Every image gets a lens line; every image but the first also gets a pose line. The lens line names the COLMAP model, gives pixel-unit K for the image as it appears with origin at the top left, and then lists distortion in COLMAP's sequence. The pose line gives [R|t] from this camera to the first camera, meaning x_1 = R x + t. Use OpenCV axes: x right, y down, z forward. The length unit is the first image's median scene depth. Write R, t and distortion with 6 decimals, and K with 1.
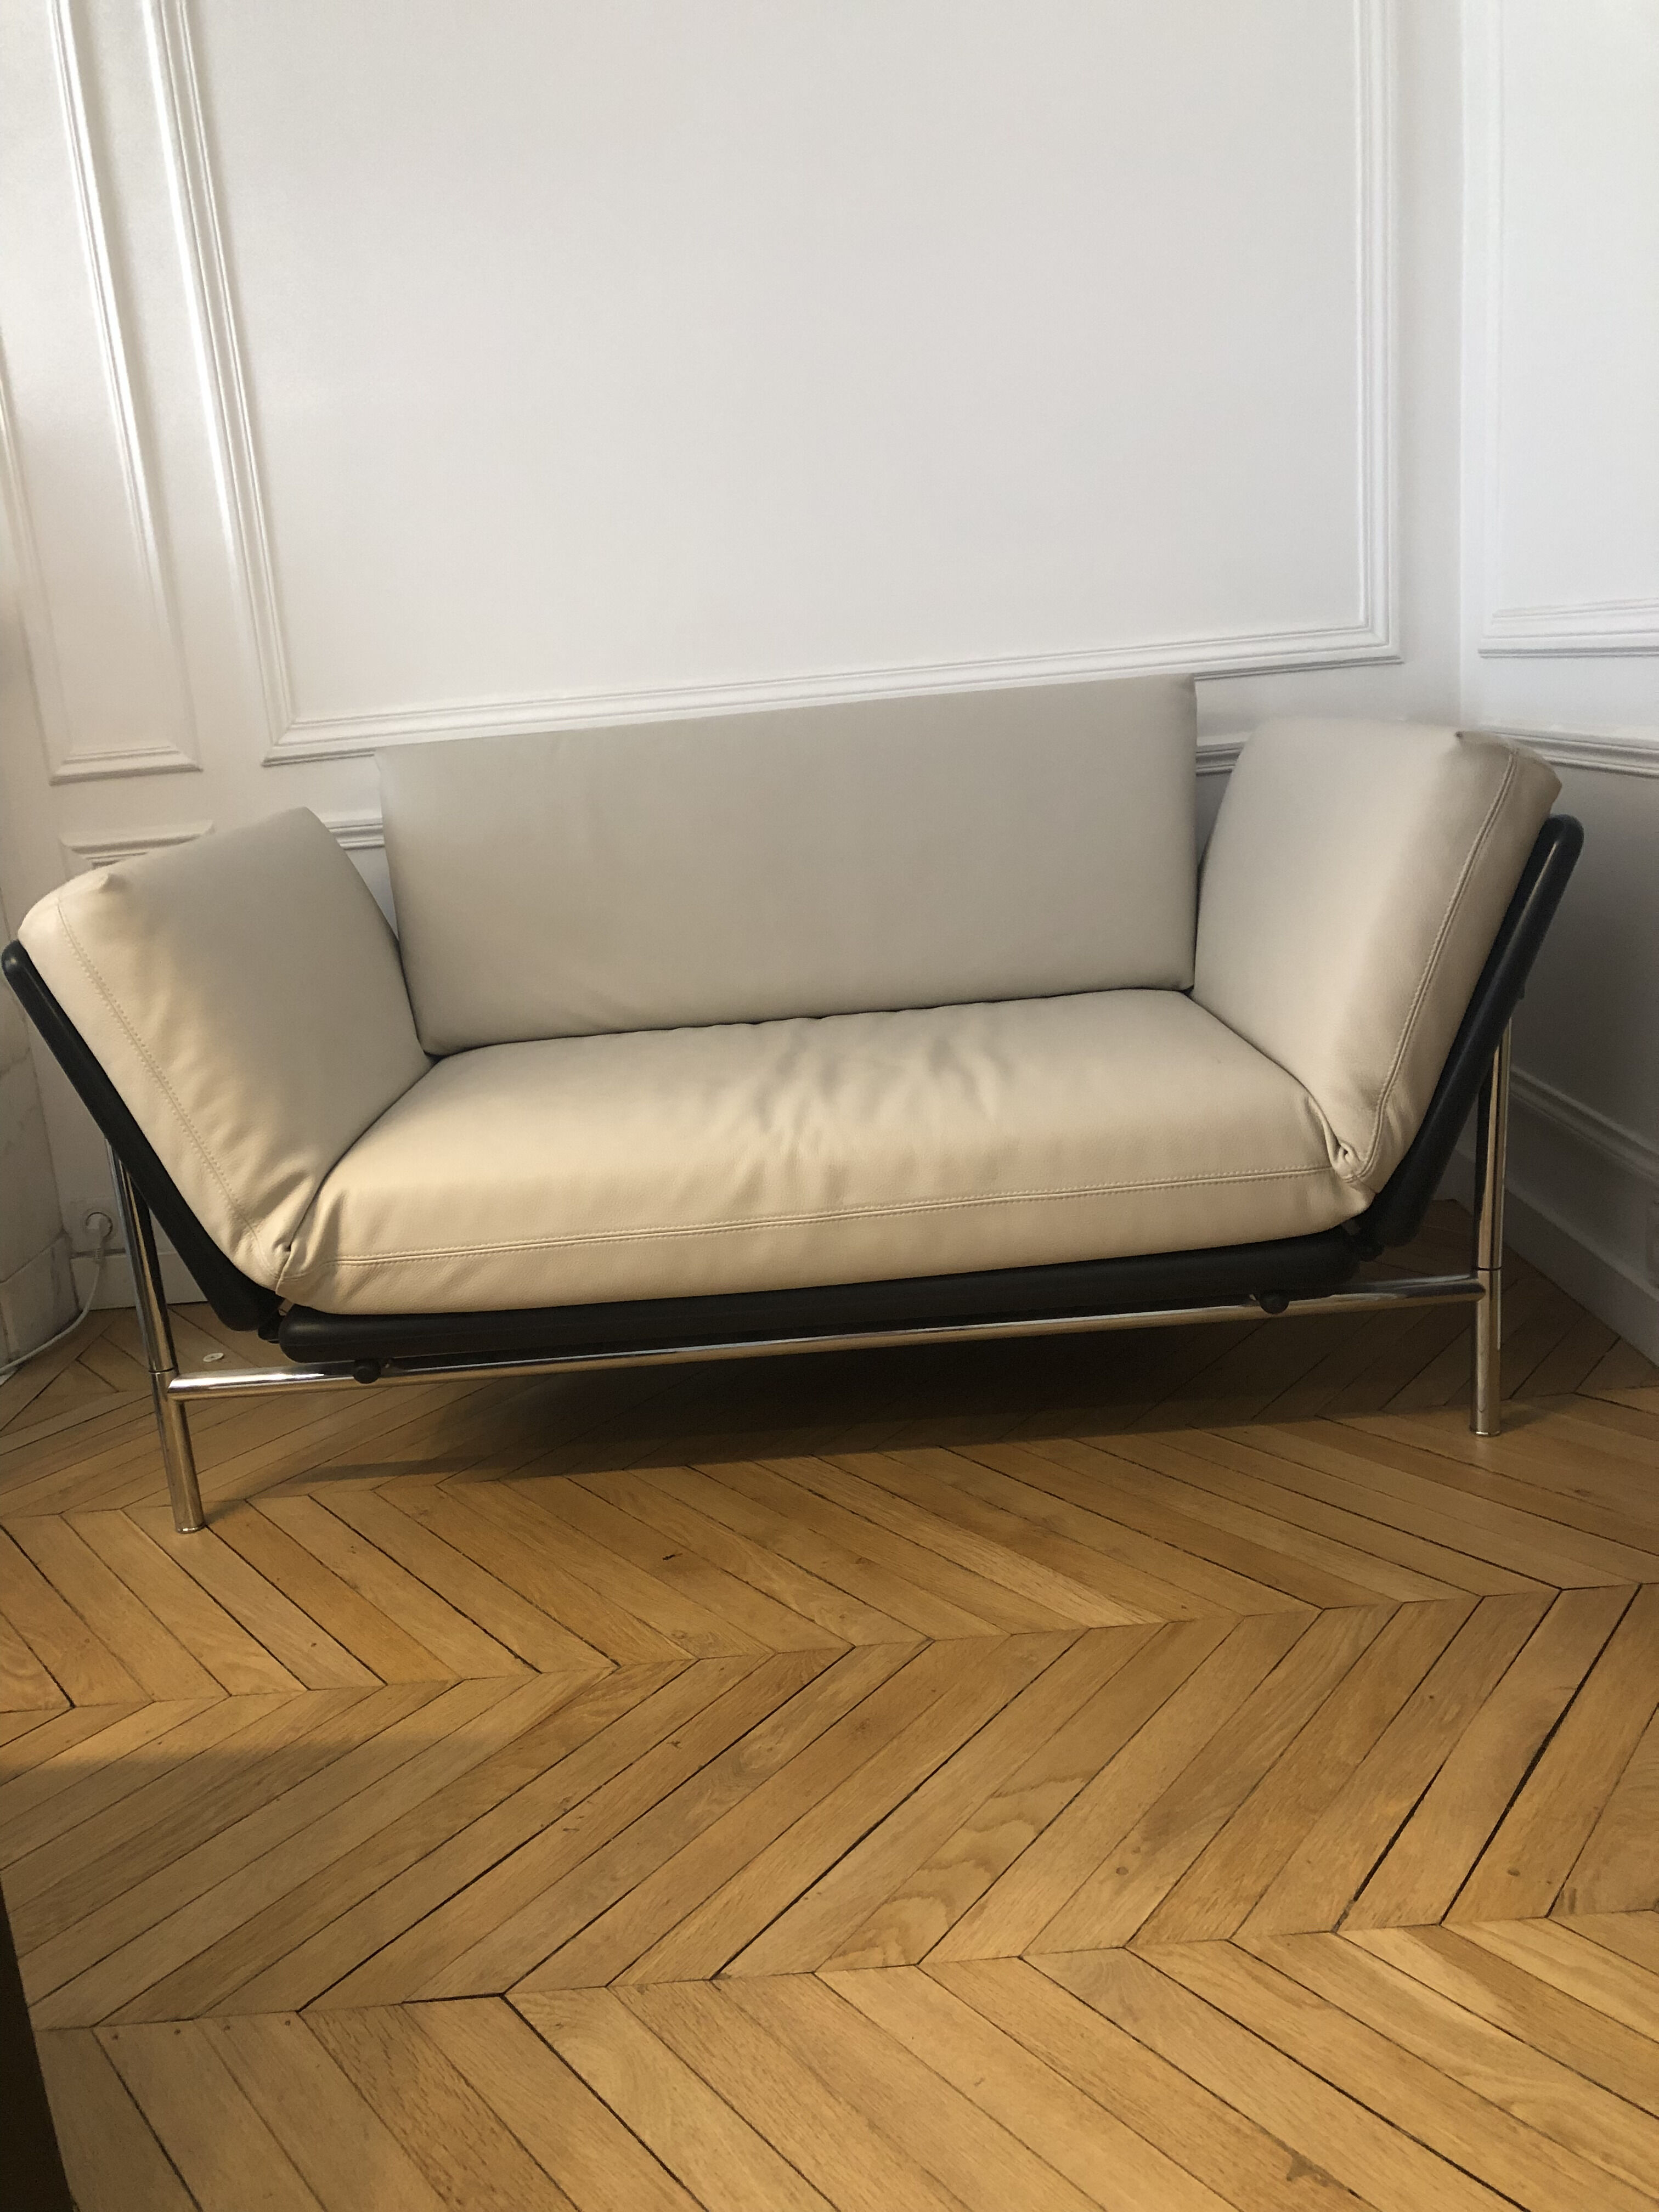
lens RADIAL K [[1827.0, 0, 812.1], [0, 1827.0, 1108.2], [0, 0, 1]] dist [0.007184, 0.015421]
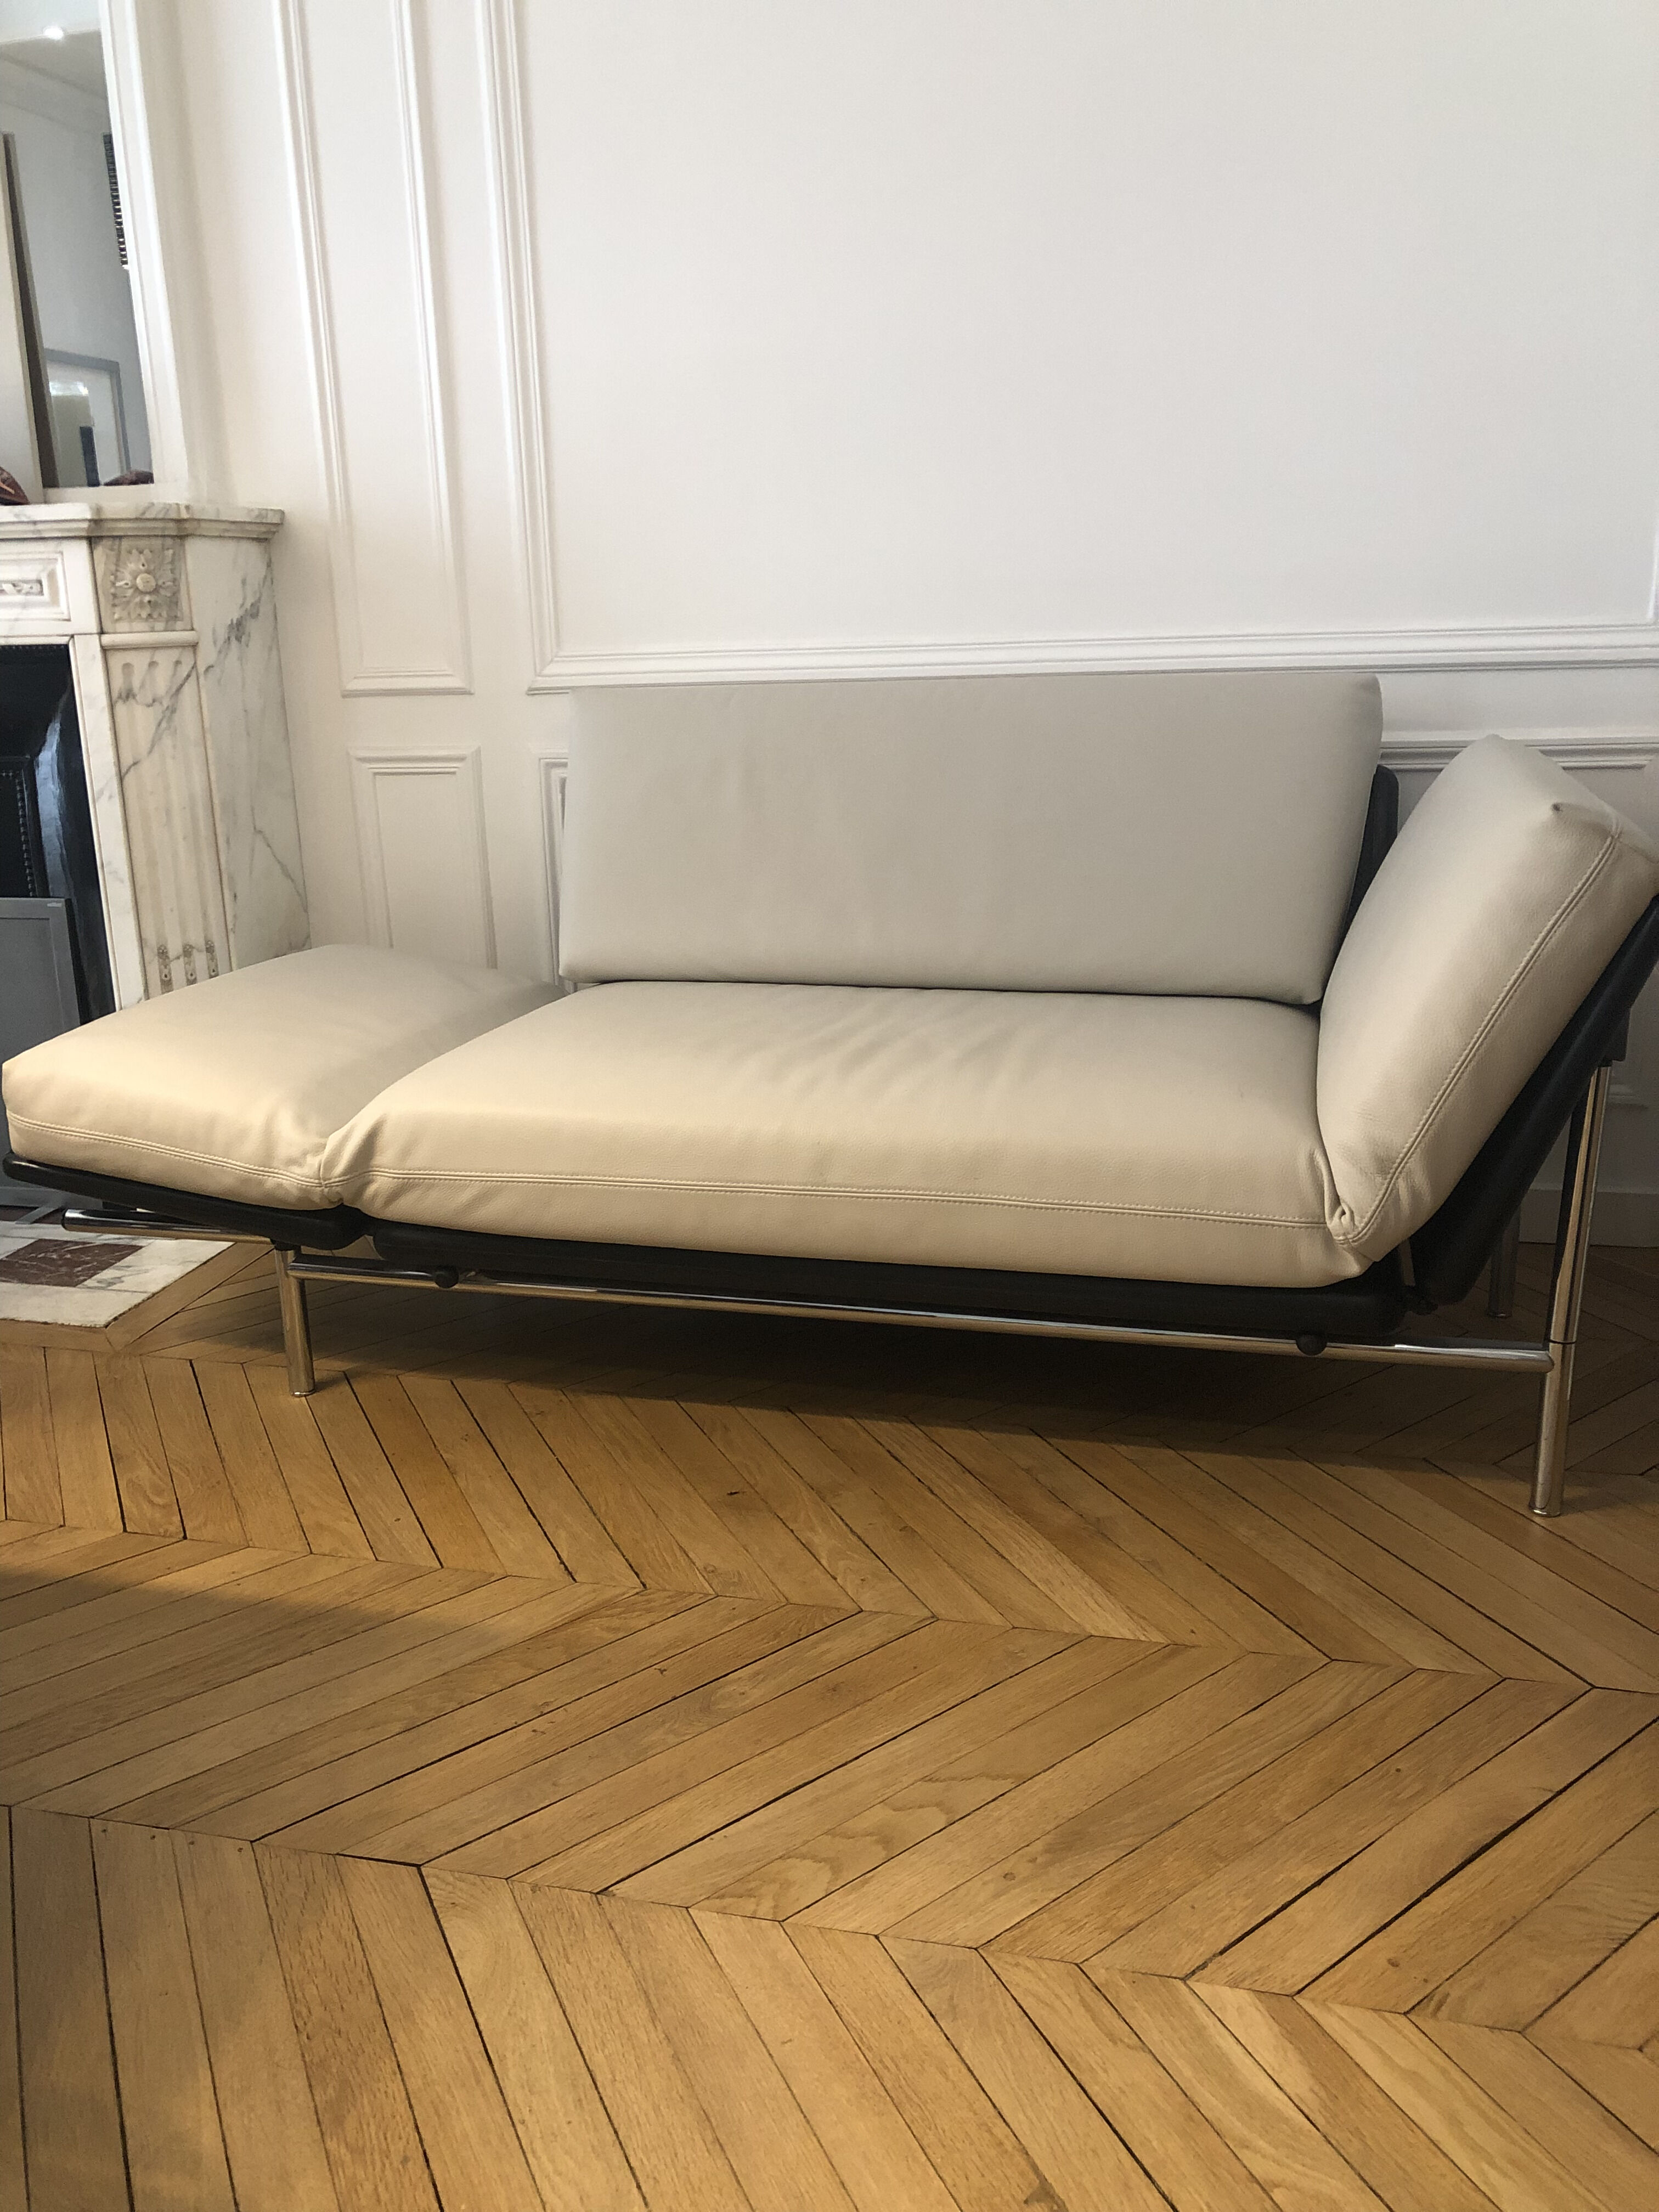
lens RADIAL K [[1827.0, 0, 812.1], [0, 1827.0, 1108.2], [0, 0, 1]] dist [0.007184, 0.015421]
pose [[0.968265, 0.119513, -0.219497, 0.217567], [-0.108510, 0.992187, 0.061565, -0.056774], [0.225140, -0.035794, 0.973669, -0.007302]]
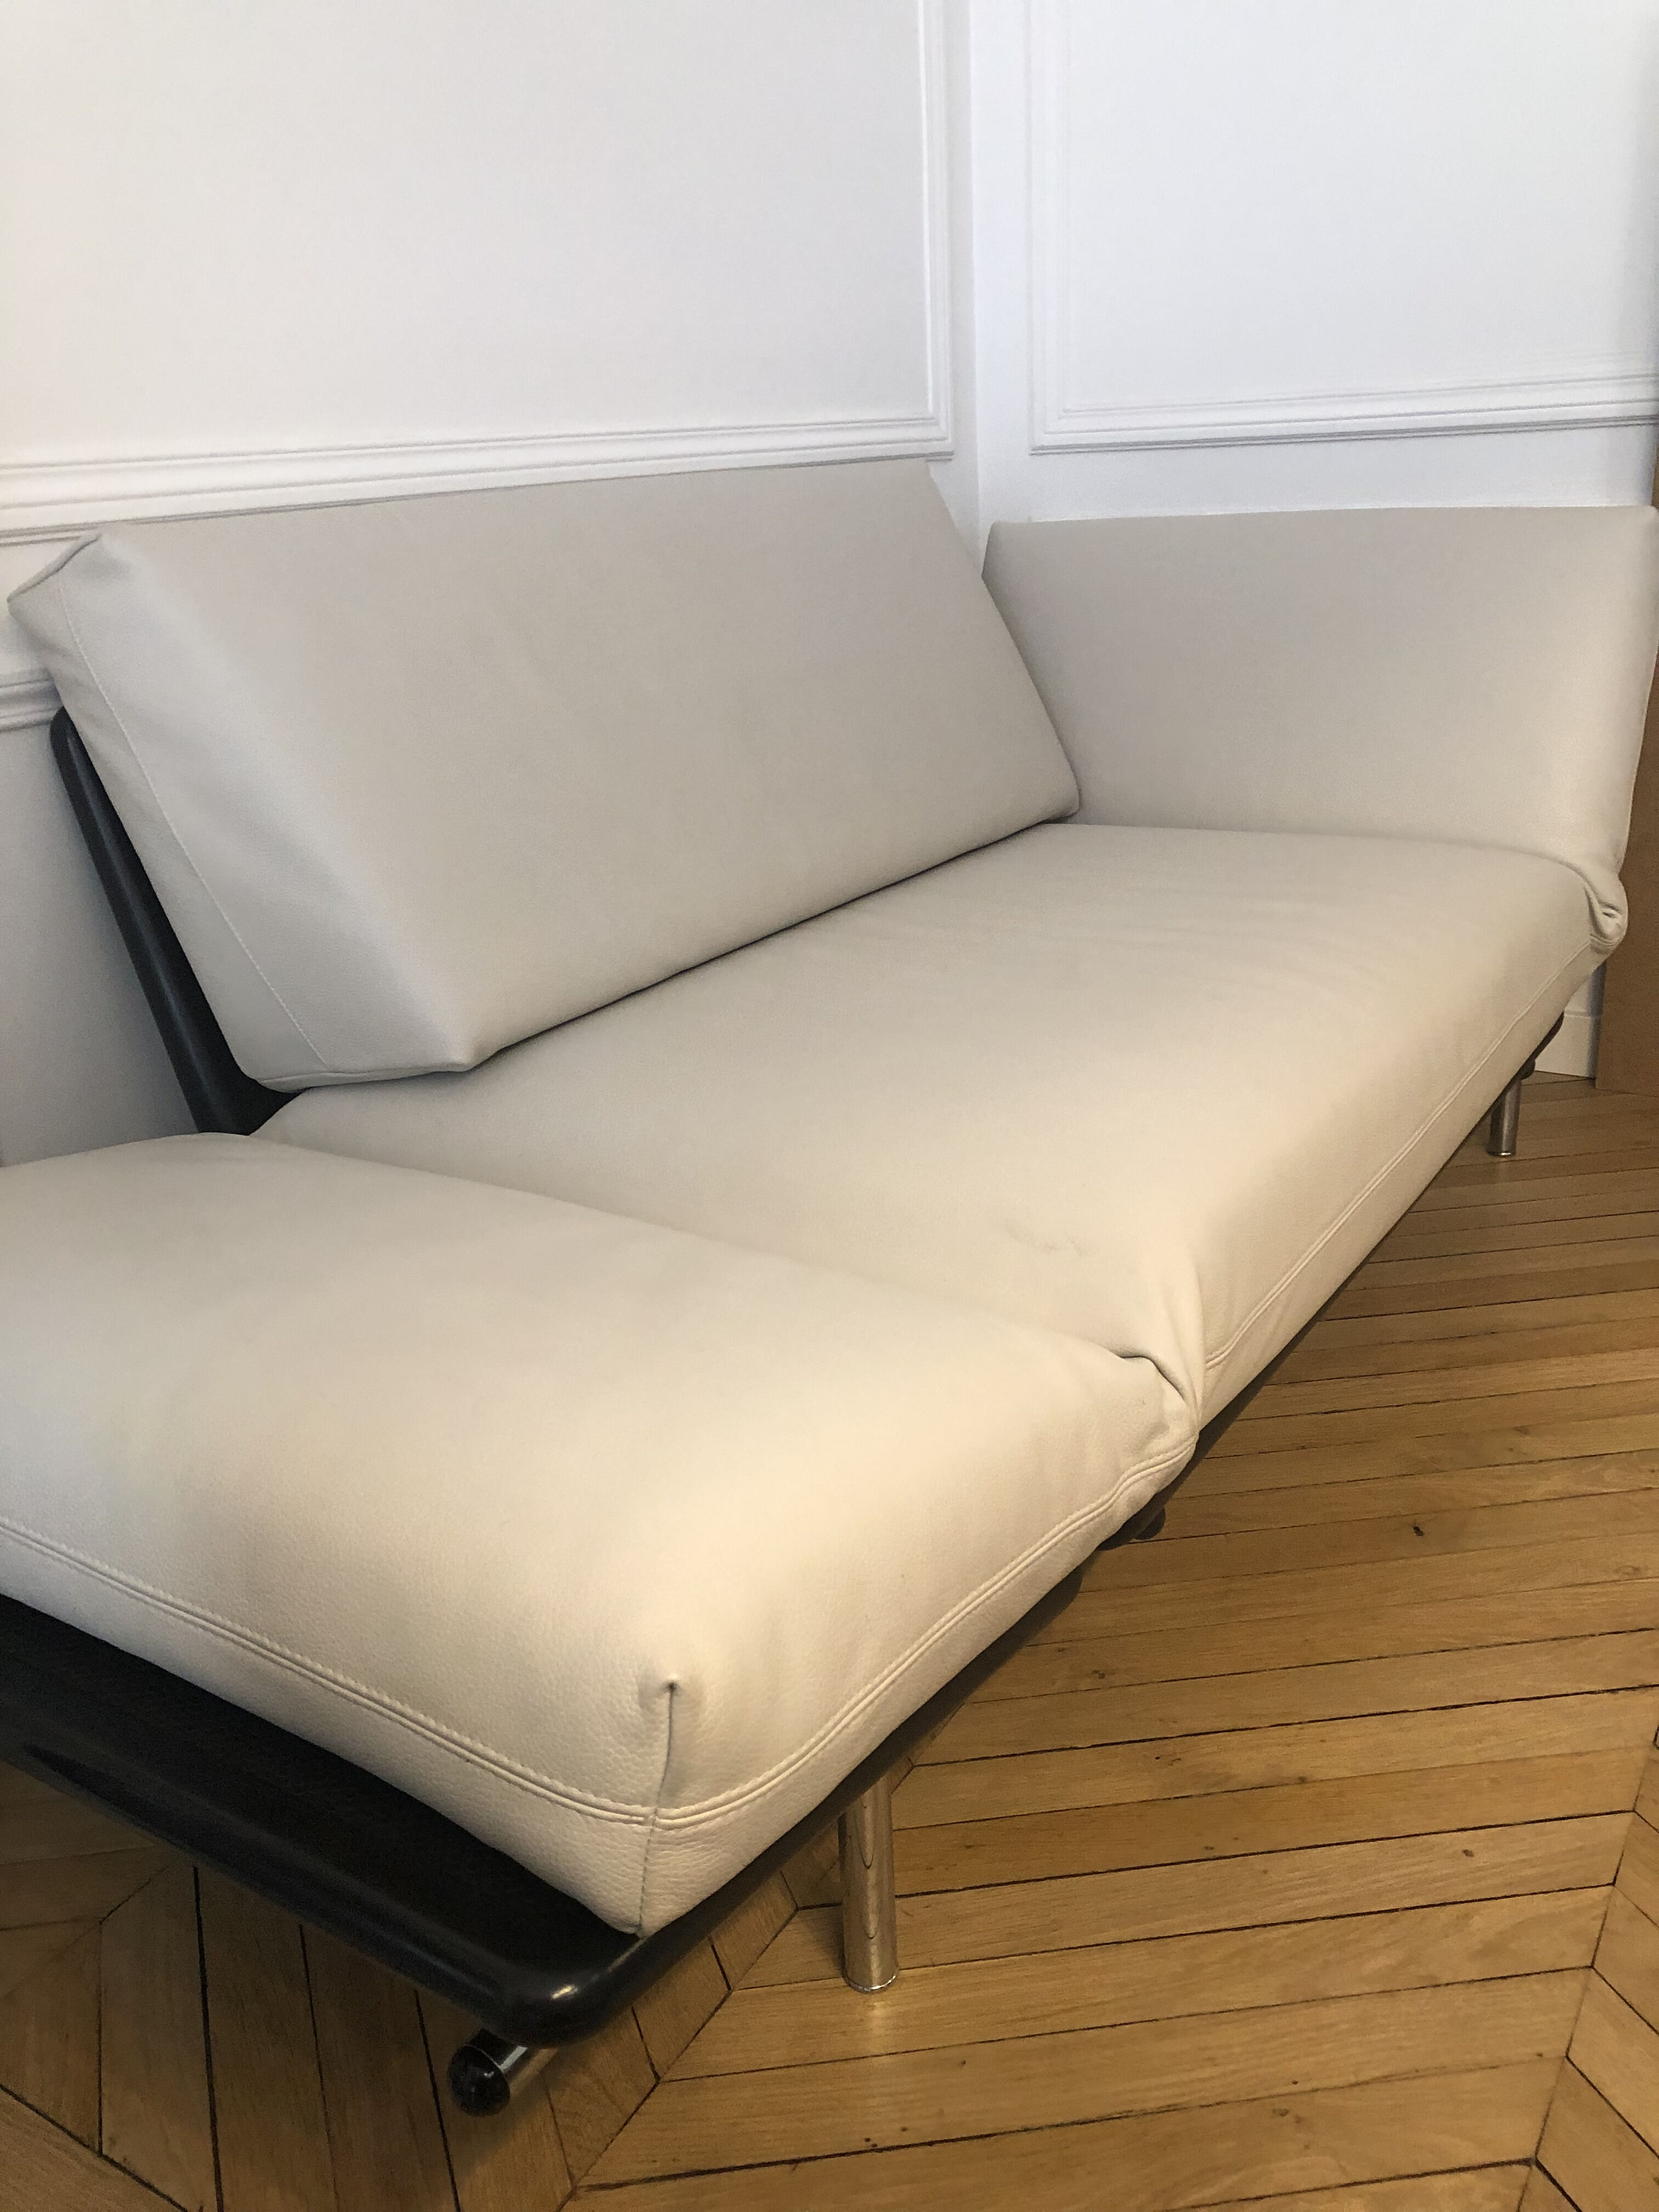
lens RADIAL K [[1862.8, 0, 834.1], [0, 1862.8, 1052.2], [0, 0, 1]] dist [0.008654, 0.005924]
pose [[0.526794, -0.212321, 0.823048, -1.045010], [0.204376, 0.971532, 0.119814, -0.123127], [-0.825057, 0.105094, 0.555190, 0.953817]]
